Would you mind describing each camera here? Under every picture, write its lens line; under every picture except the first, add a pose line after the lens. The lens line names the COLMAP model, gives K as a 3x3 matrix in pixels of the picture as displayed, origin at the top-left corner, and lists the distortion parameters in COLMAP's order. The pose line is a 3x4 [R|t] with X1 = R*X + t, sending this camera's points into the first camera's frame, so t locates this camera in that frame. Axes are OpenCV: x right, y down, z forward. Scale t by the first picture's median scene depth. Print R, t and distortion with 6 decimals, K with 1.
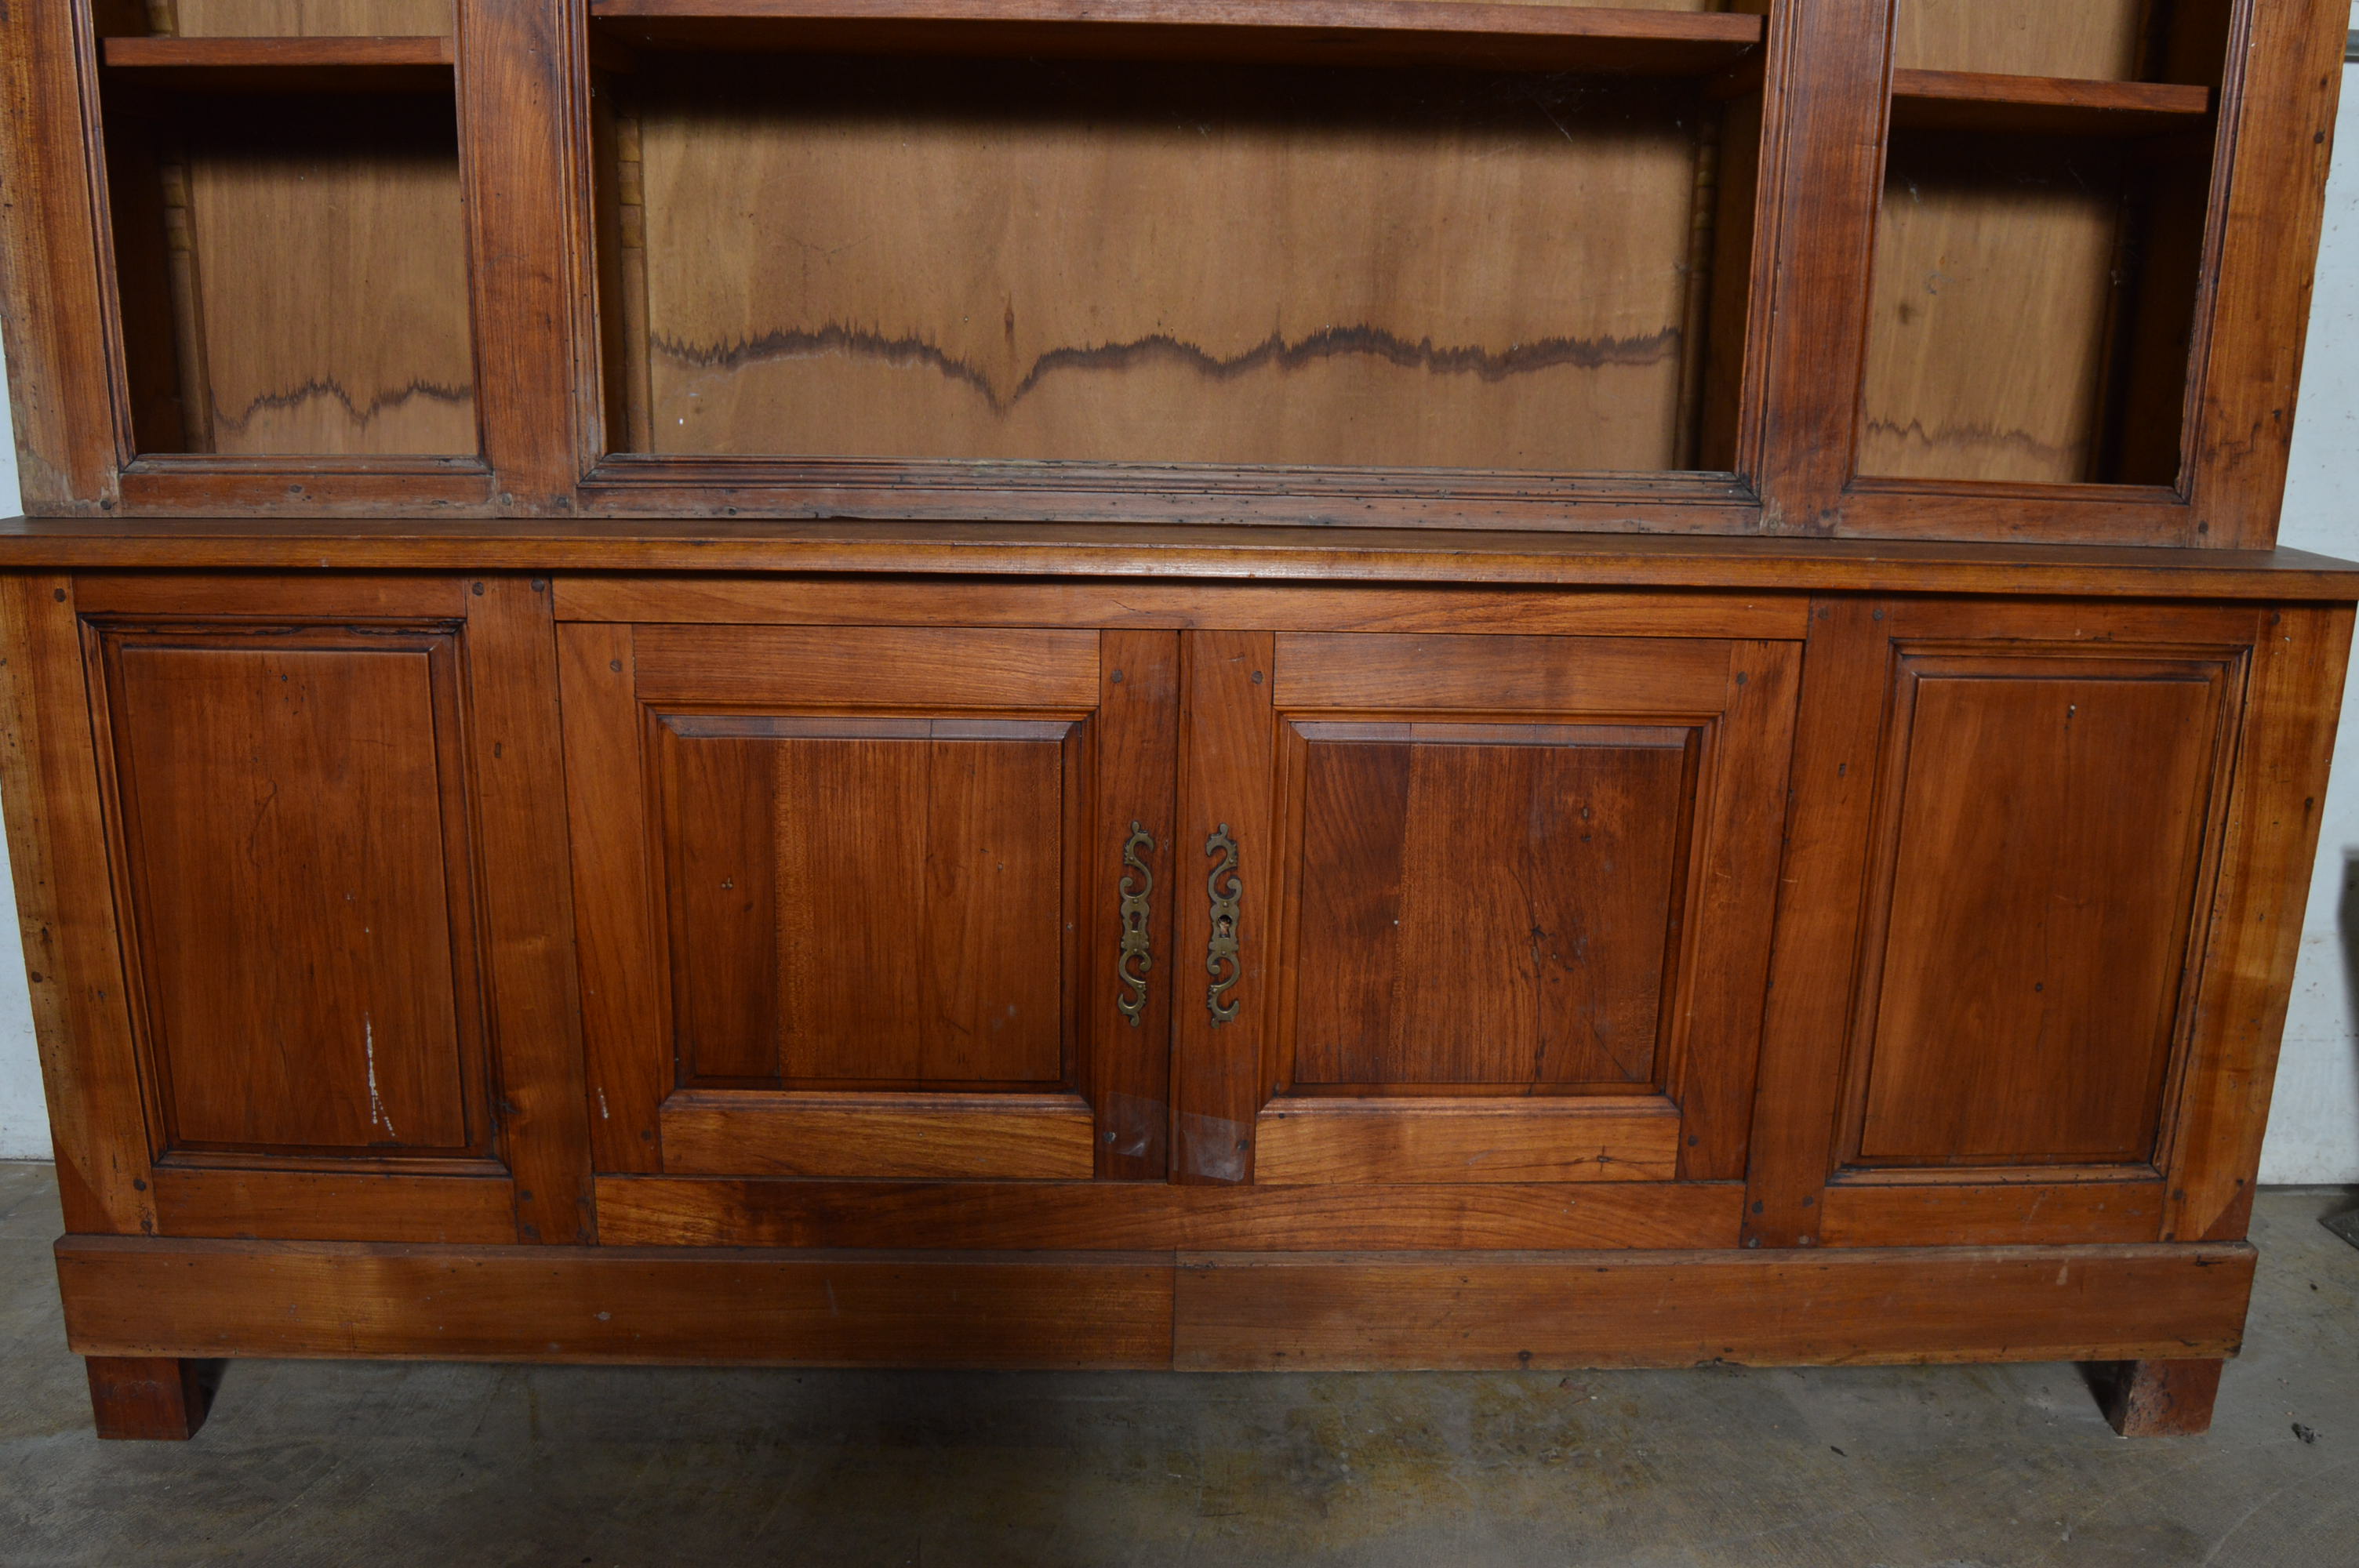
lens RADIAL K [[1852.9, 0, 1193.8], [0, 1852.9, 777.7], [0, 0, 1]] dist [-0.098103, 0.040815]
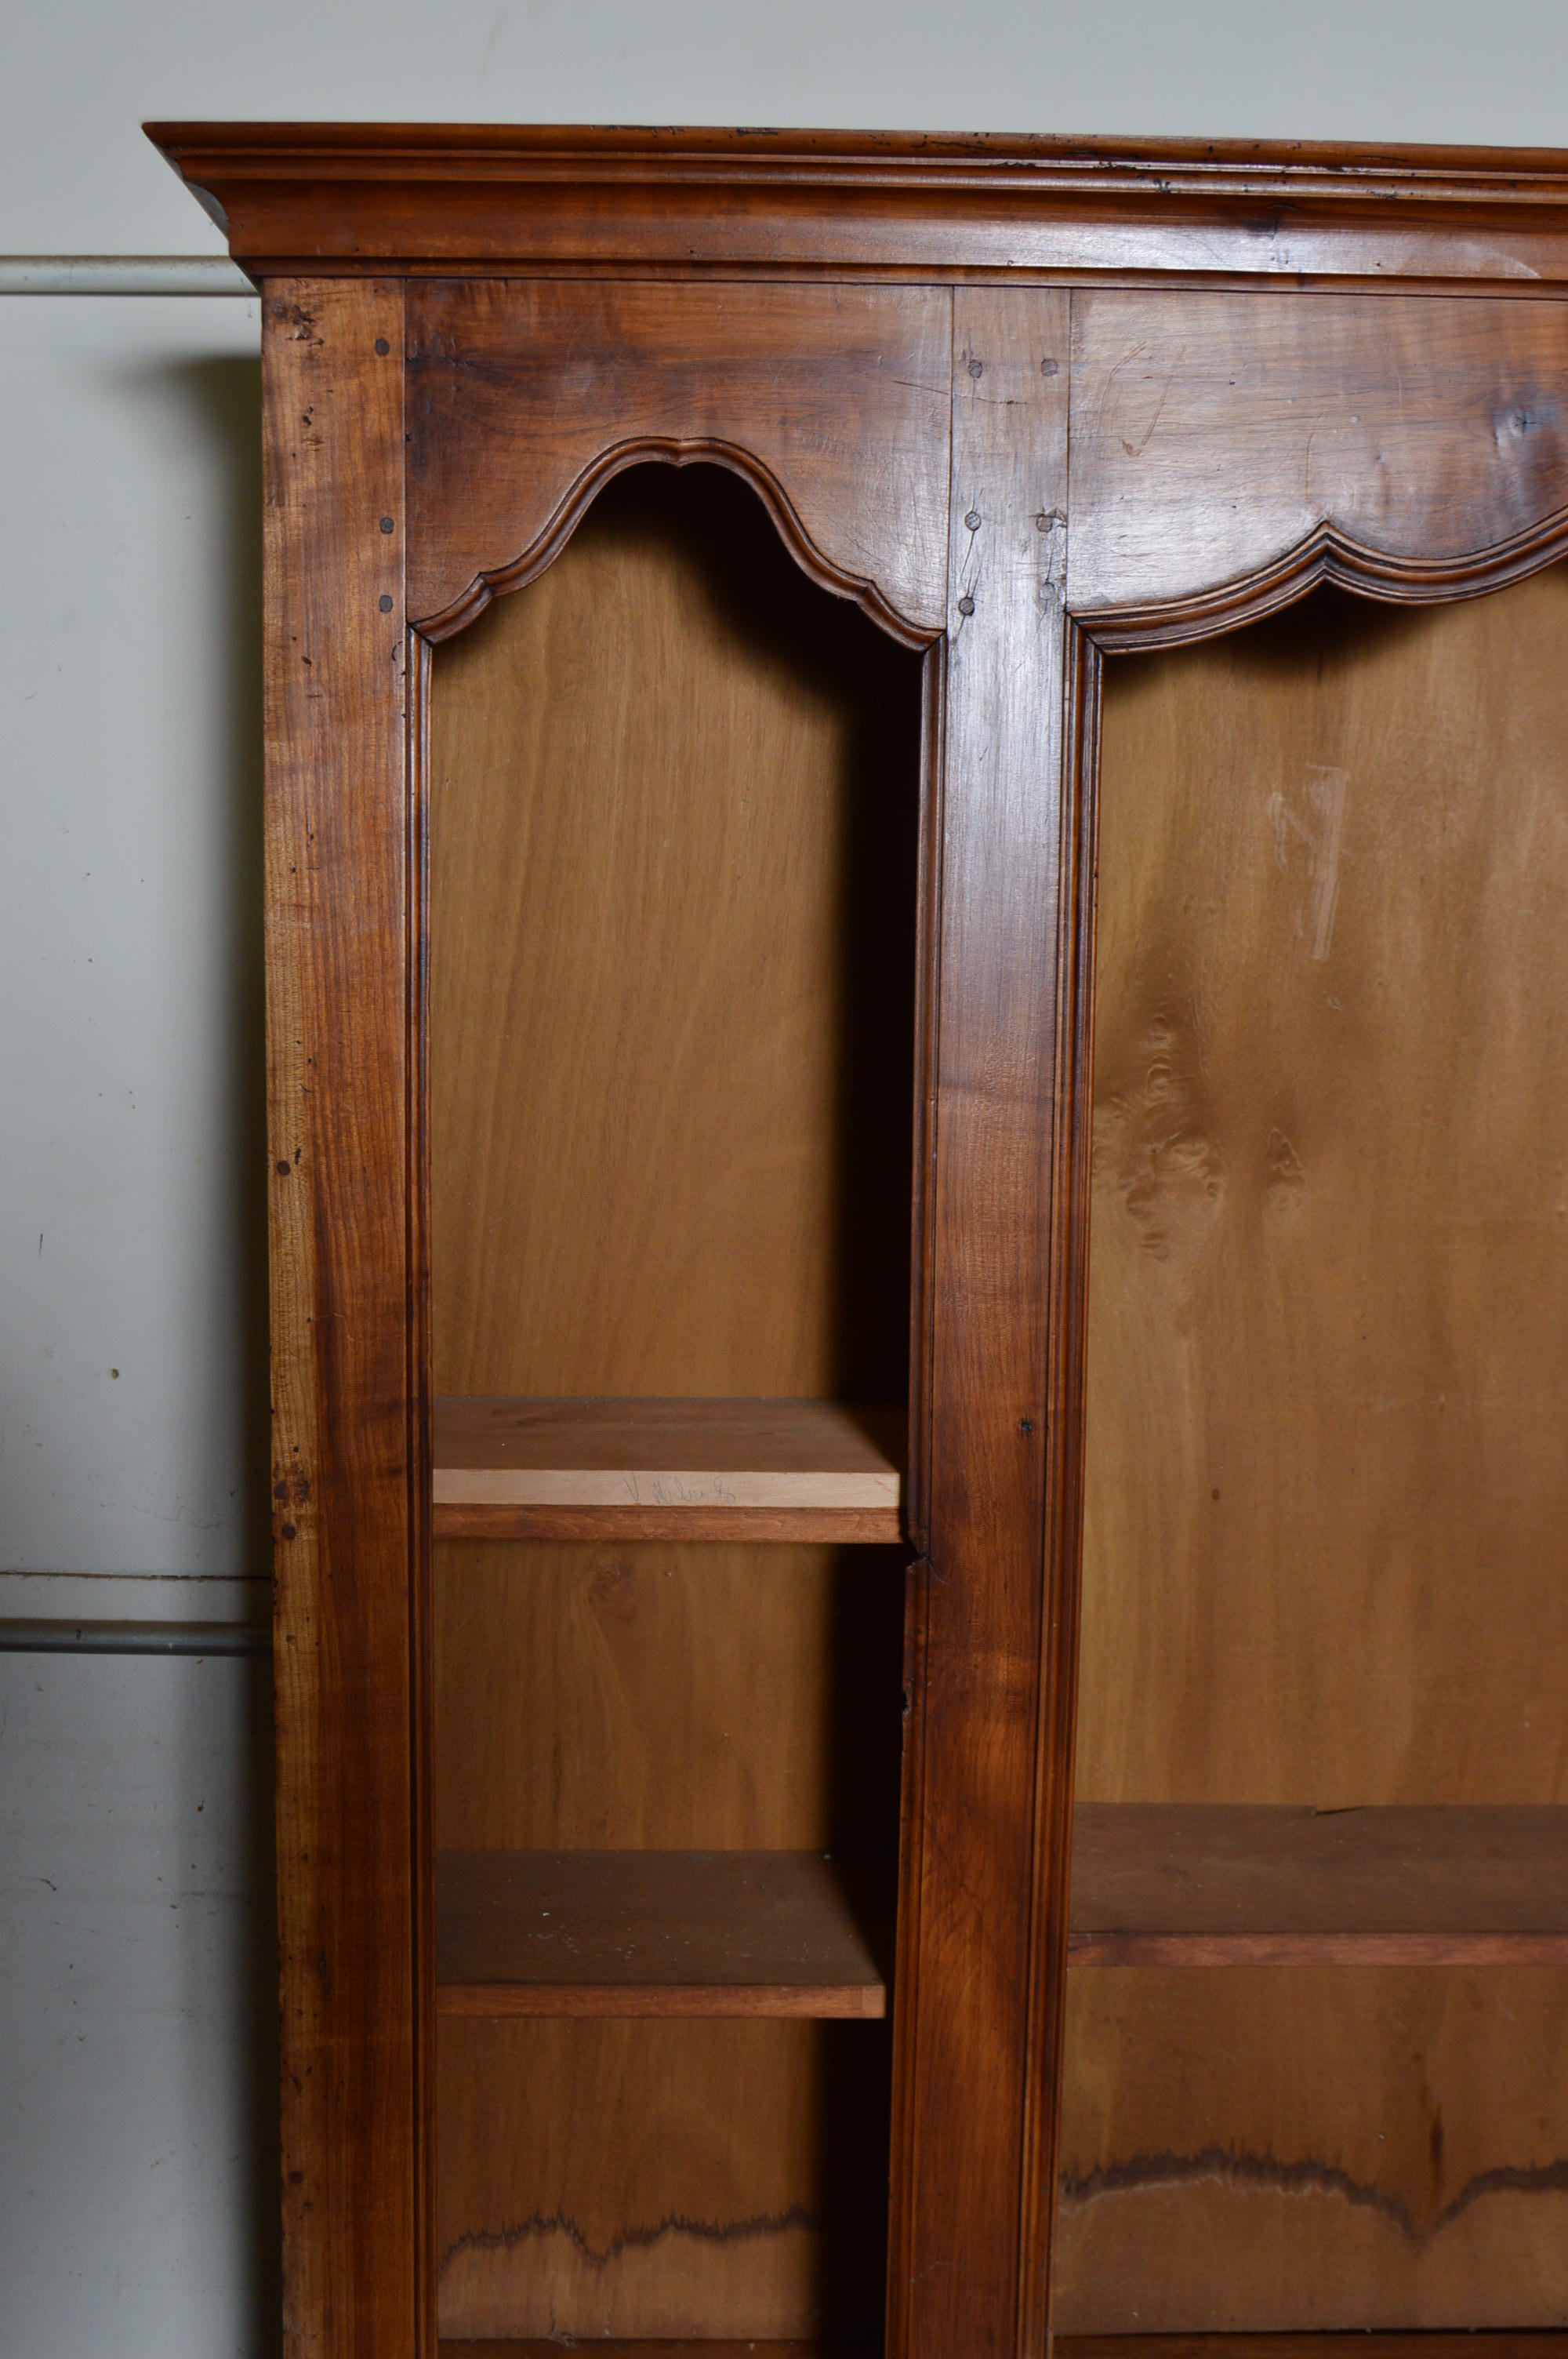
lens RADIAL K [[2580.4, 0, 794.5], [0, 2580.4, 1196.1], [0, 0, 1]] dist [-0.056749, 0.000000]
pose [[0.999716, -0.003928, -0.023509, -0.388414], [0.000632, 0.990350, -0.138587, -0.554761], [0.023826, 0.138533, 0.990071, -0.156080]]
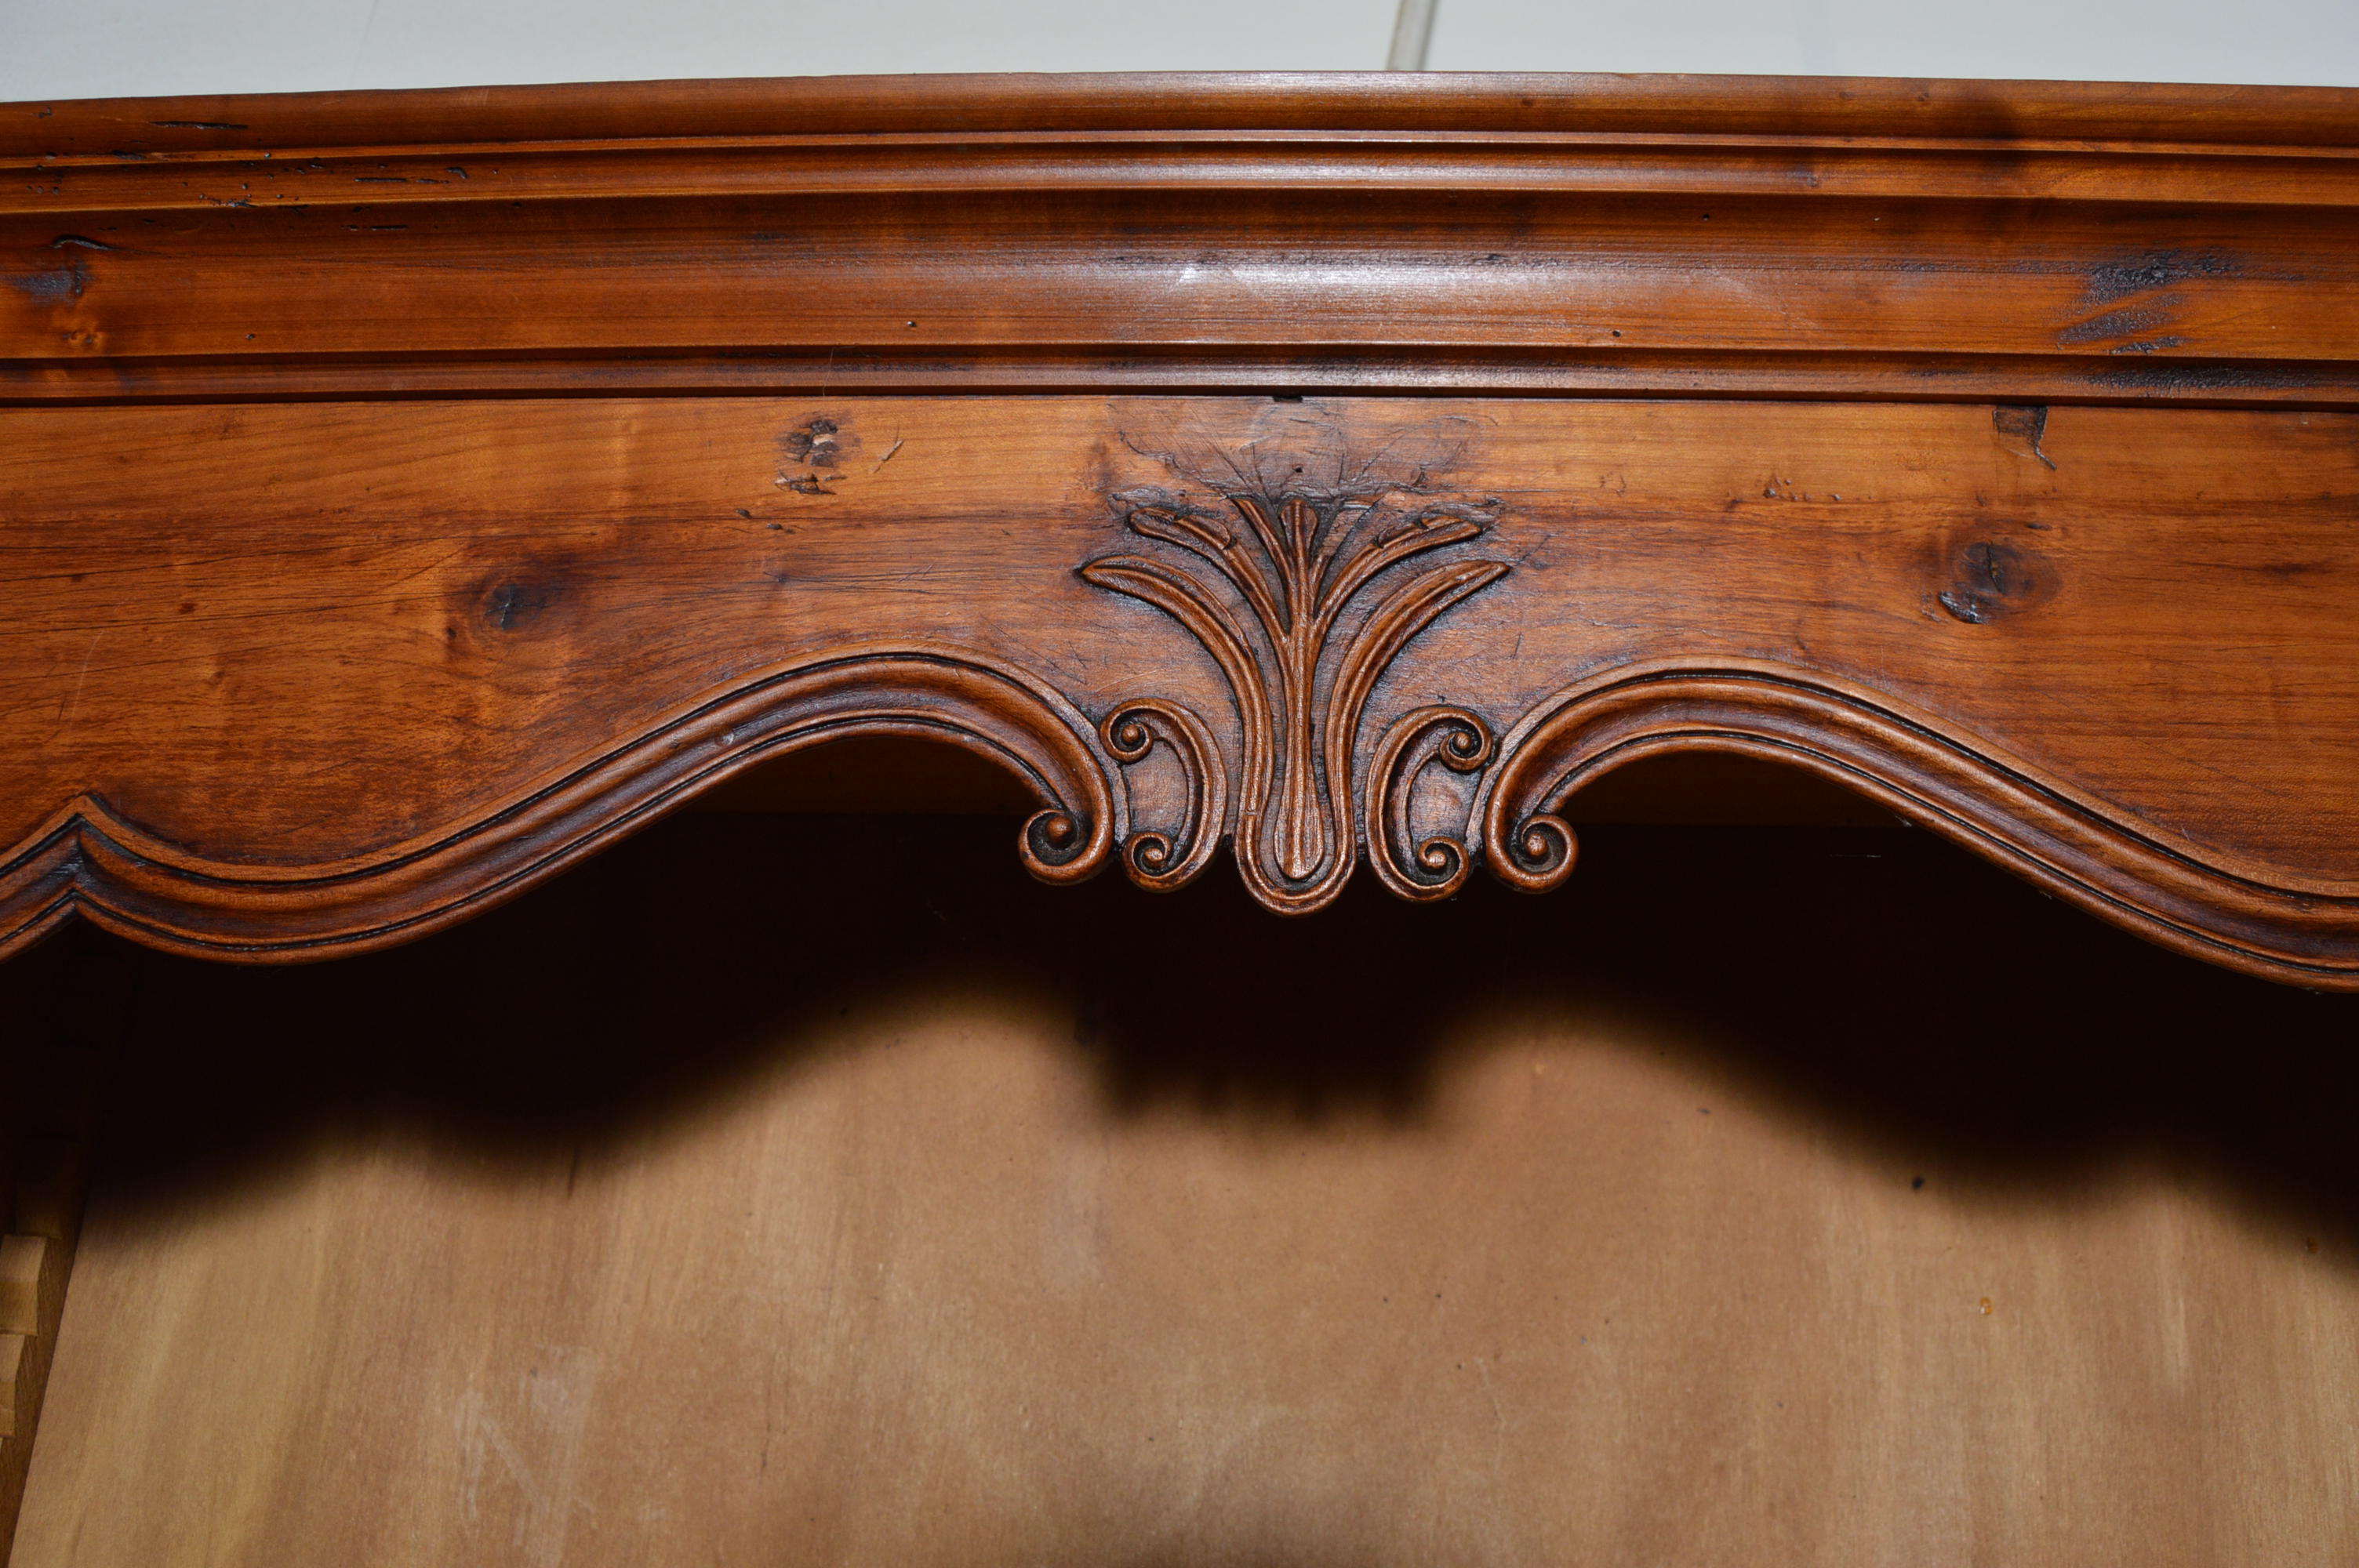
lens RADIAL K [[1852.9, 0, 1176.2], [0, 1852.9, 778.9], [0, 0, 1]] dist [-0.098103, 0.040815]
pose [[0.996138, -0.021905, -0.085030, 0.015340], [-0.032032, 0.810989, -0.584184, -0.754343], [0.081754, 0.584652, 0.807155, 0.512064]]
